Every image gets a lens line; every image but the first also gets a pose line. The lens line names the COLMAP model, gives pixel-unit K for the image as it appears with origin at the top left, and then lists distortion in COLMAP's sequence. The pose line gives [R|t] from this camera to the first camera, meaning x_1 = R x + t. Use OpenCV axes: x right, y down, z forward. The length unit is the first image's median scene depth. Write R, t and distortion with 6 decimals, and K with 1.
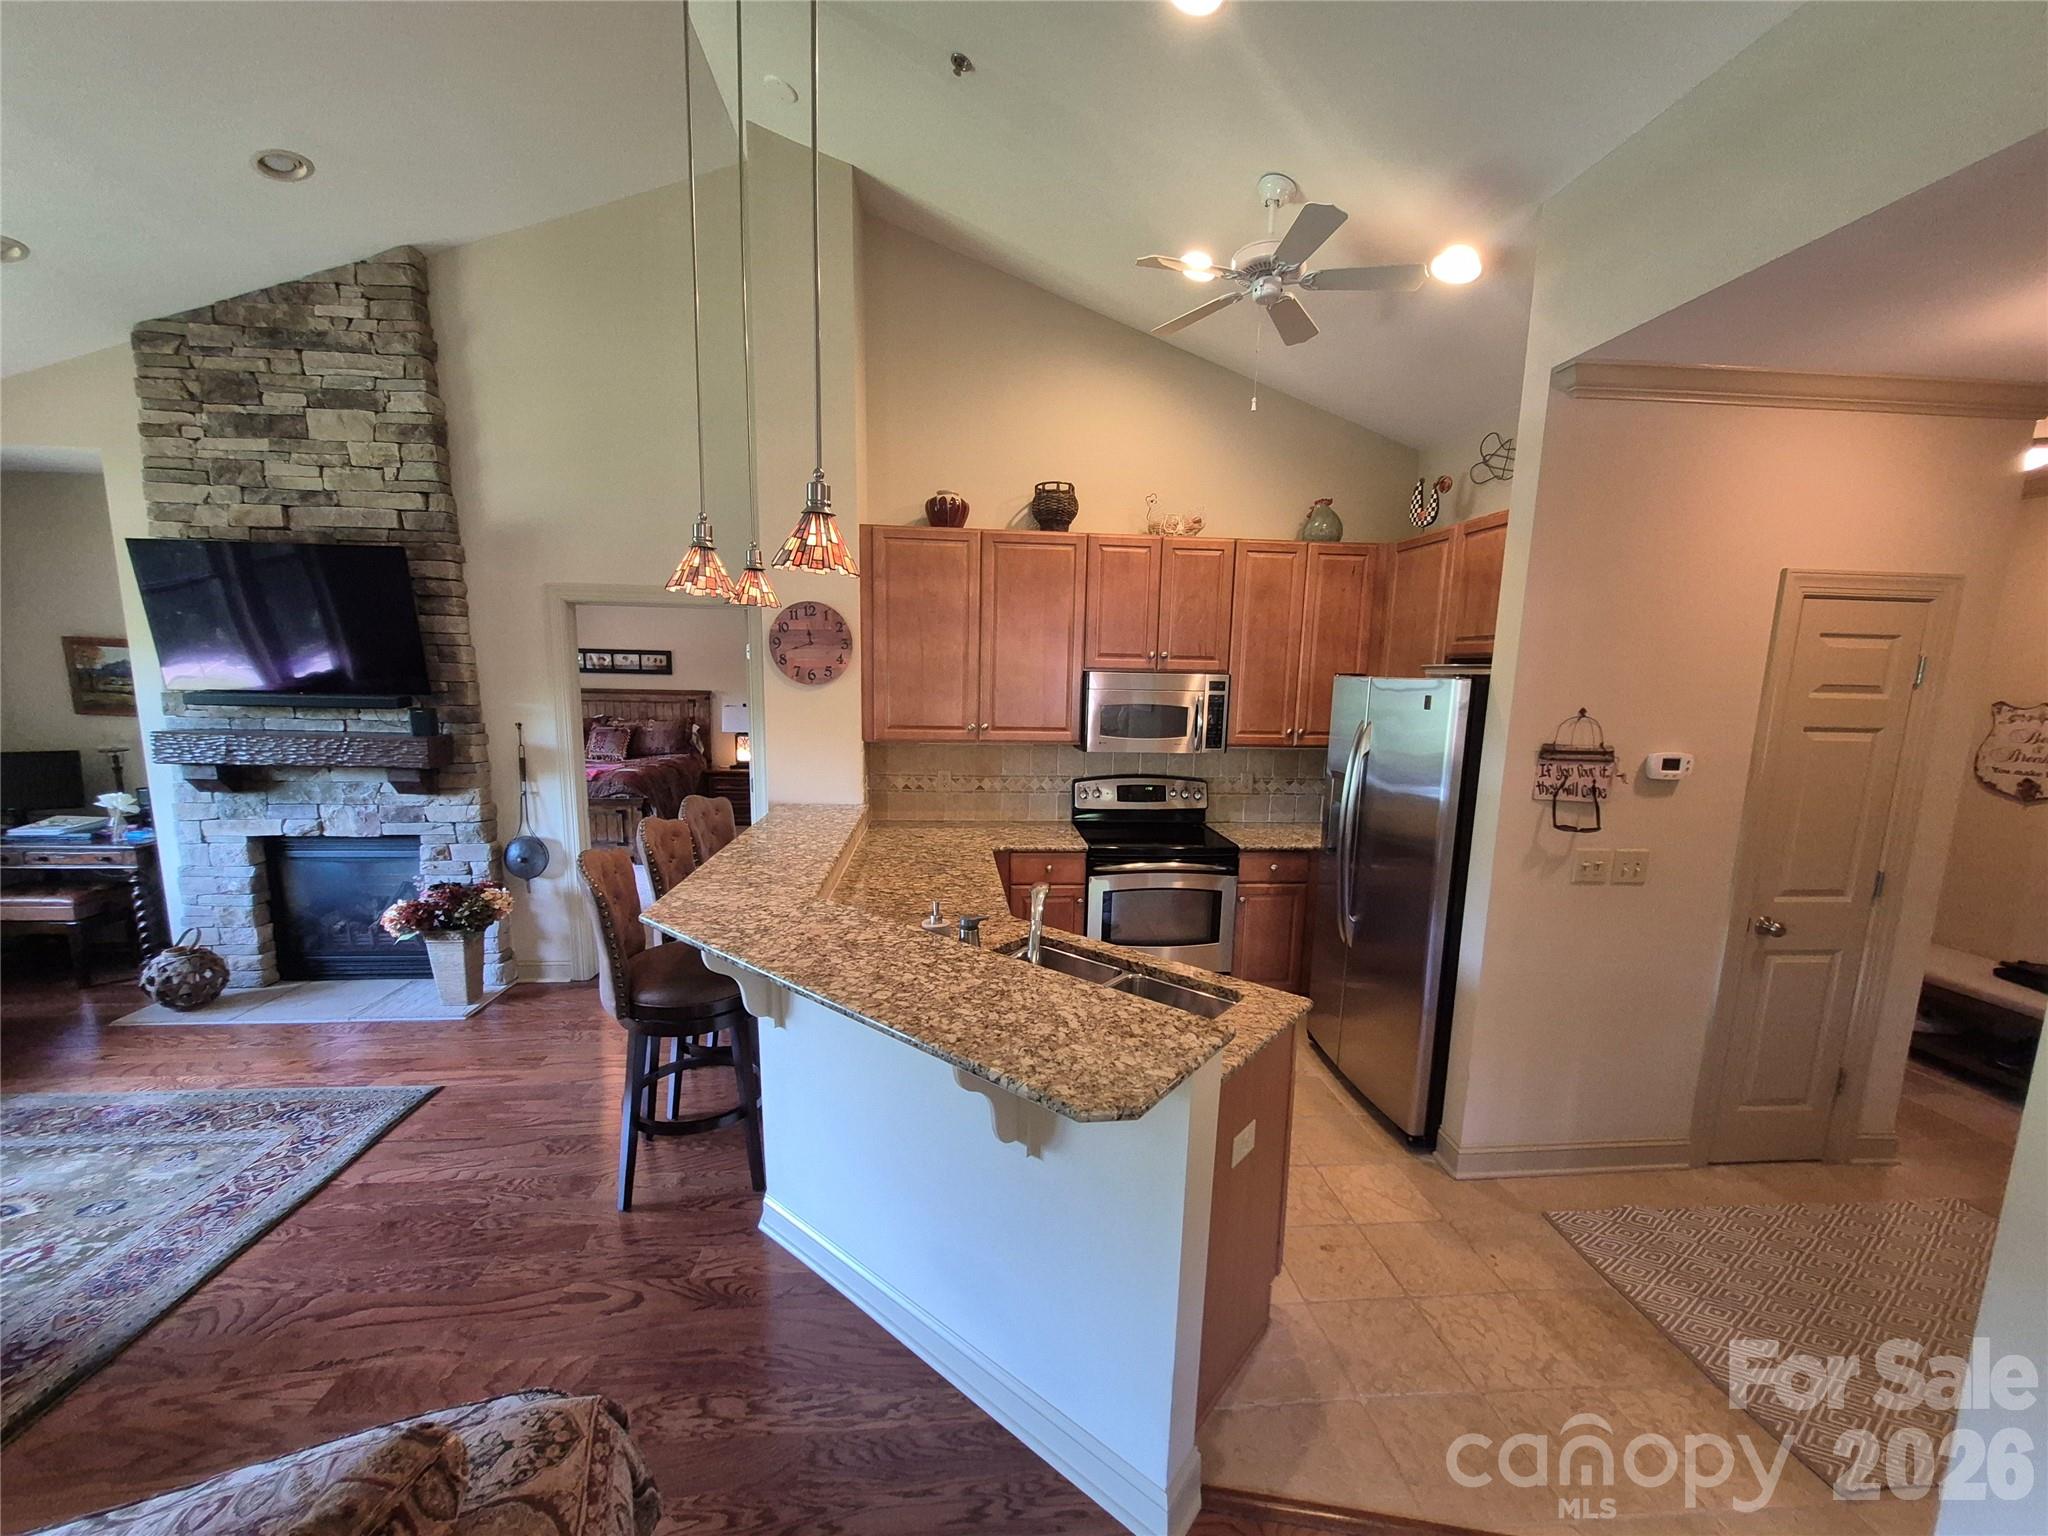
lens RADIAL K [[804.4, 0, 1030.2], [0, 804.4, 783.9], [0, 0, 1]] dist [0.007960, -0.000009]
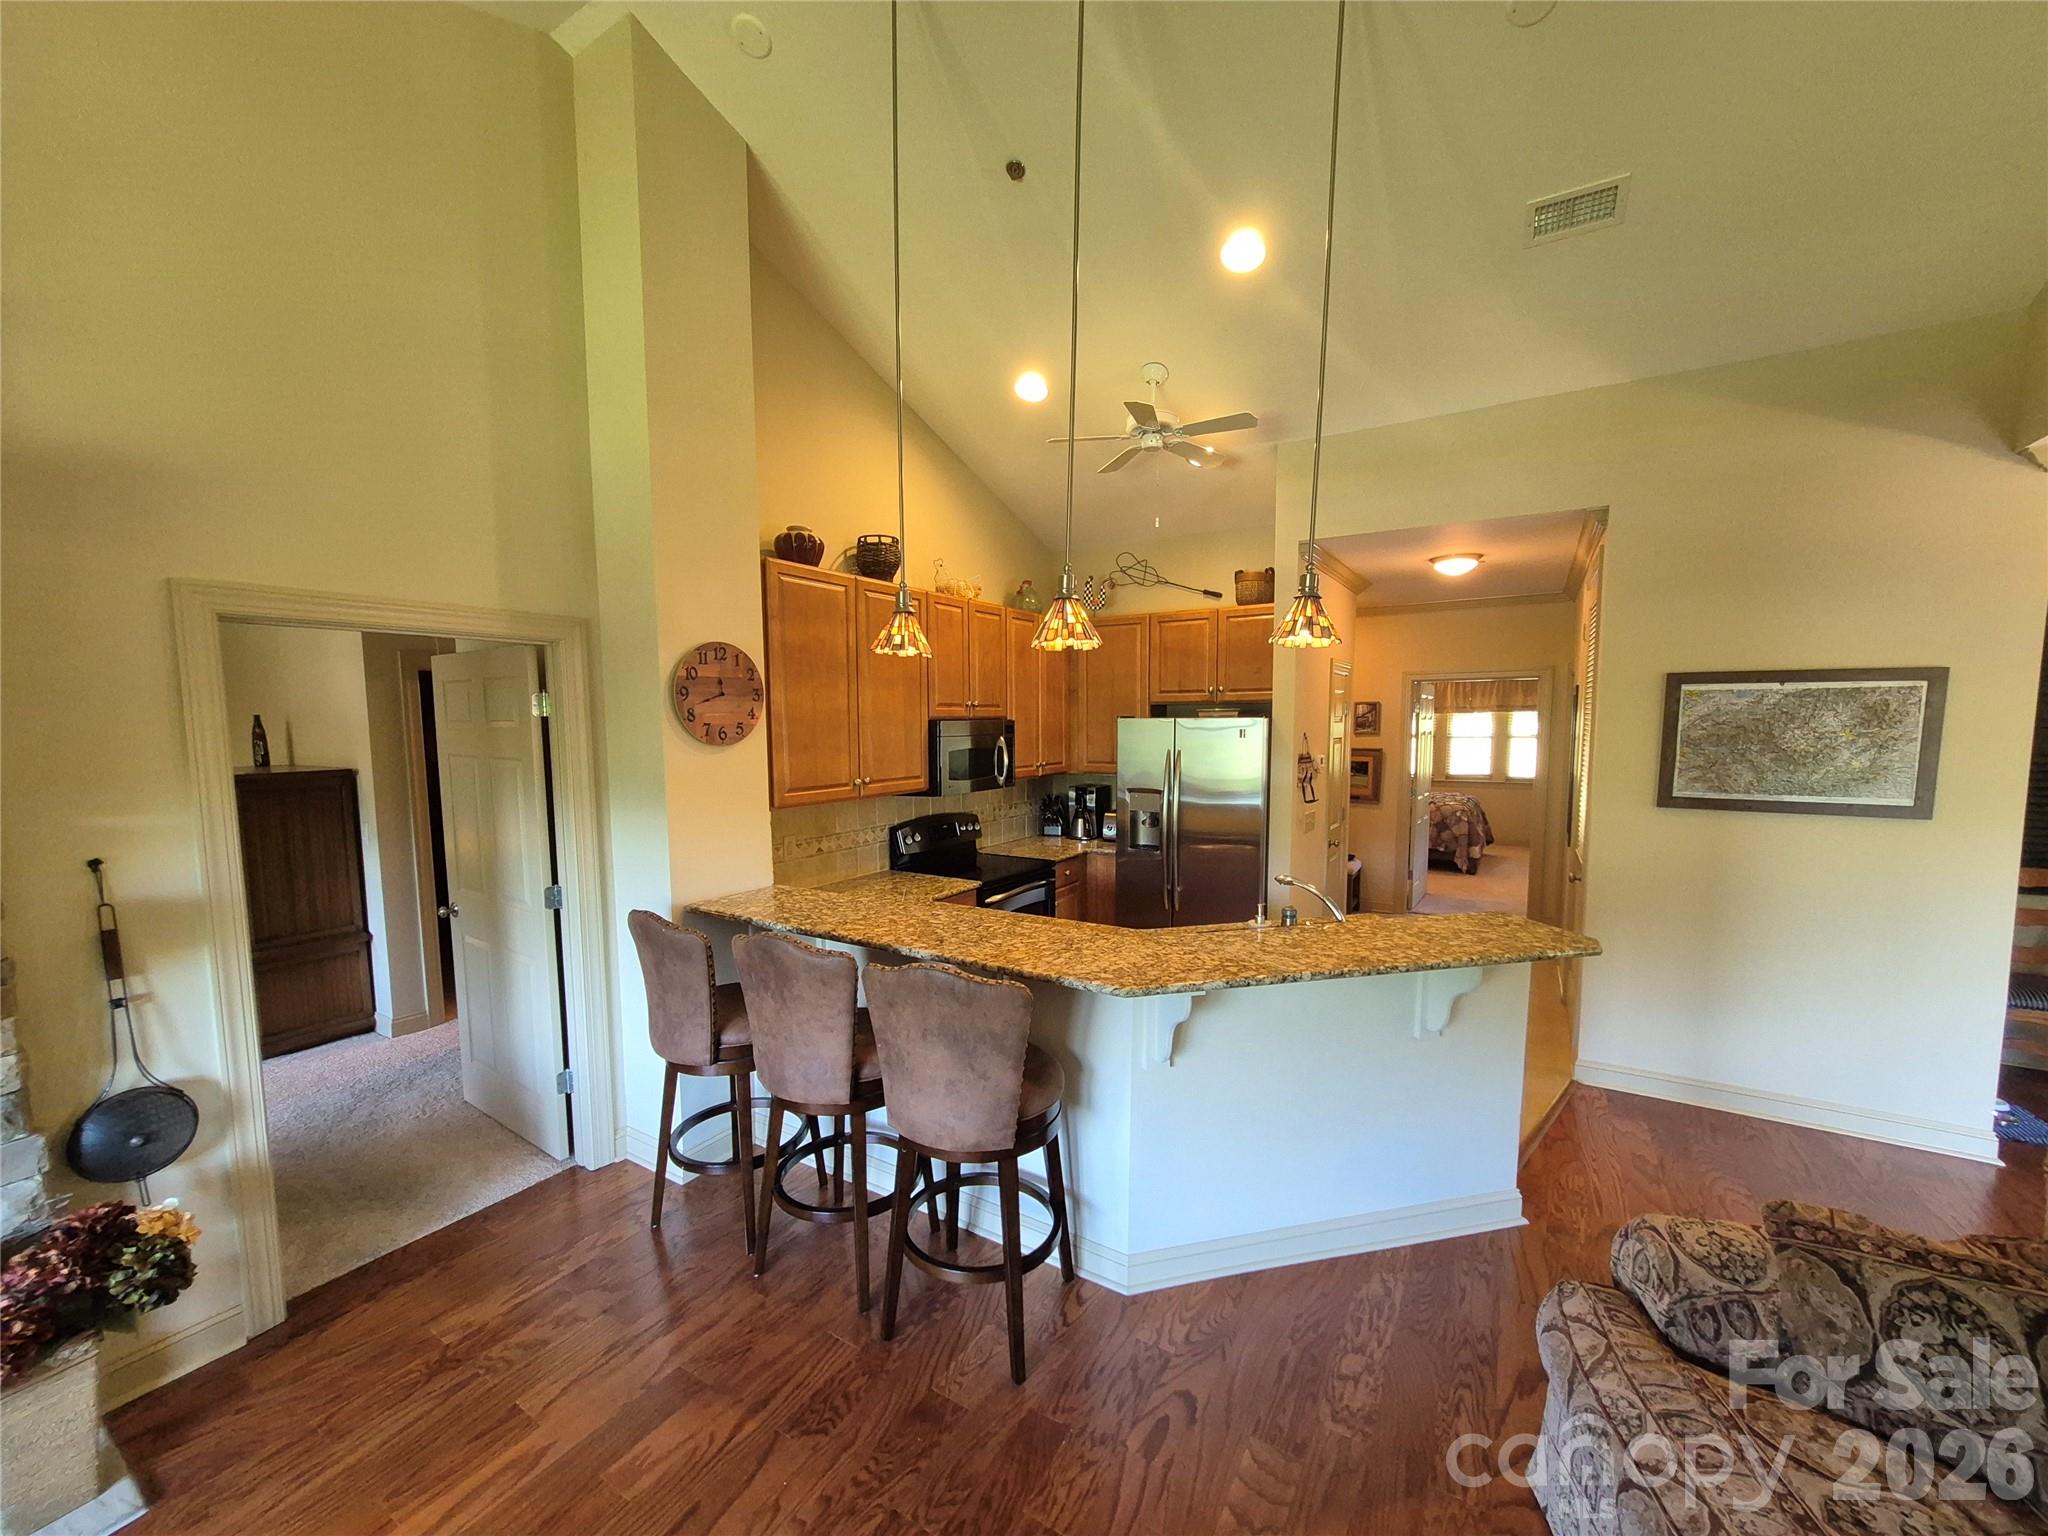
lens RADIAL K [[804.4, 0, 1038.0], [0, 804.4, 778.8], [0, 0, 1]] dist [0.007960, -0.000009]
pose [[0.596654, -0.084671, 0.798020, -0.720479], [0.129323, 0.991566, 0.008516, -0.057610], [-0.792010, 0.098122, 0.602571, 0.278956]]
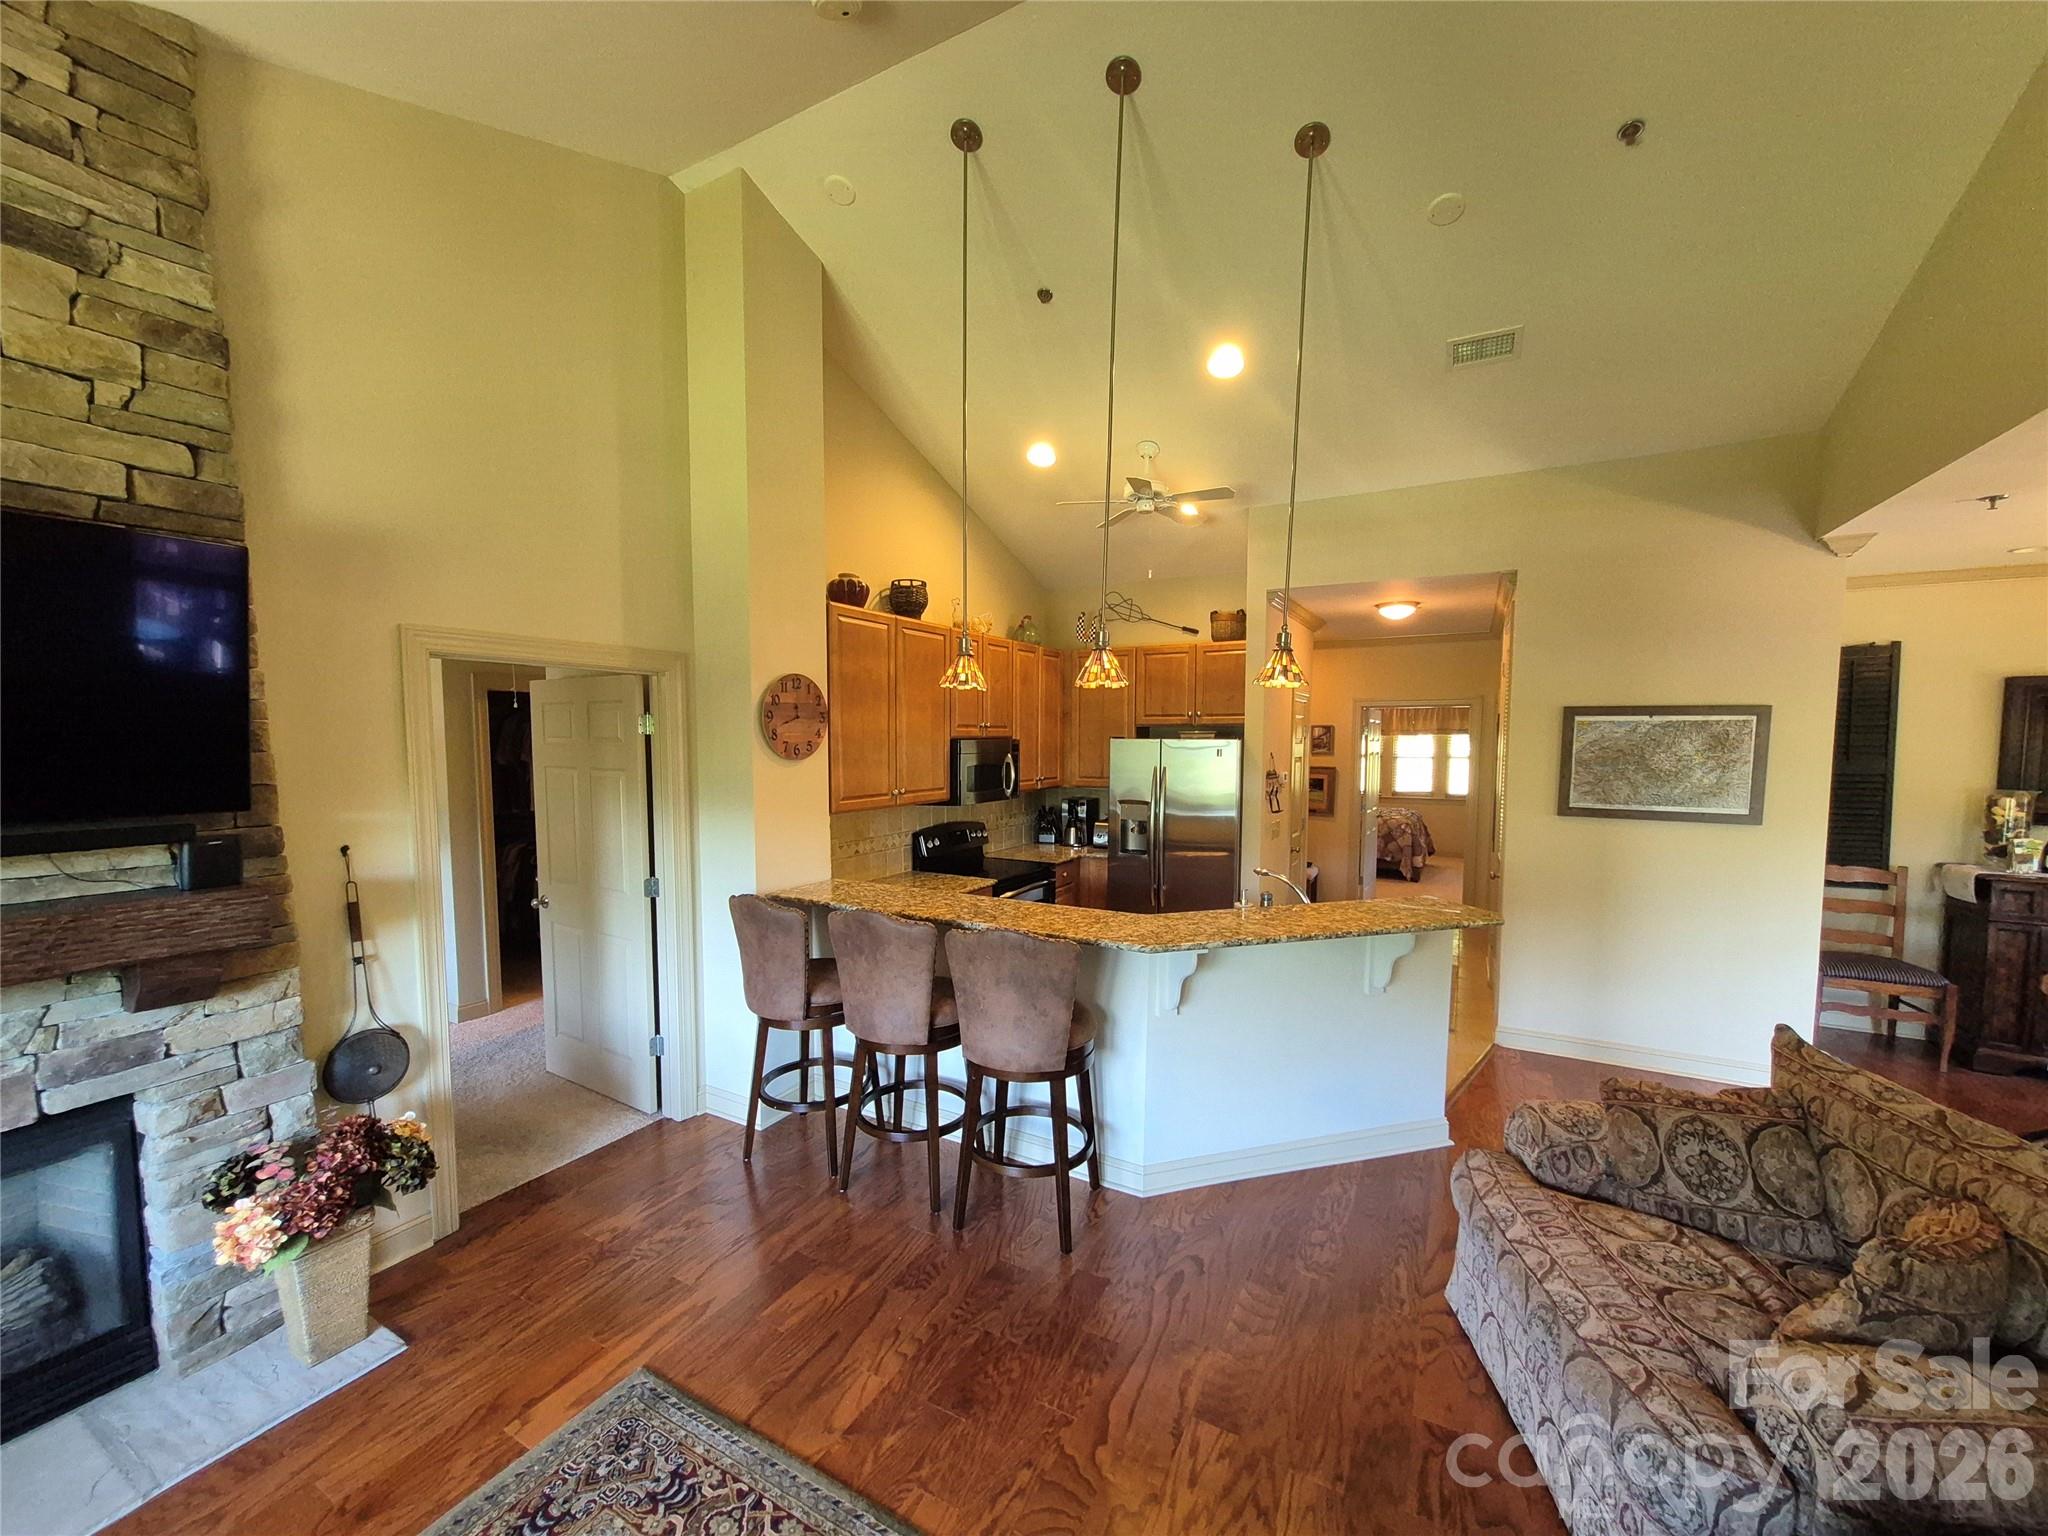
lens RADIAL K [[804.4, 0, 1039.5], [0, 804.4, 776.2], [0, 0, 1]] dist [0.007960, -0.000009]
pose [[0.553355, -0.061553, 0.830668, -0.898165], [0.124079, 0.992230, -0.009131, -0.060603], [-0.823652, 0.108122, 0.556693, 0.240729]]
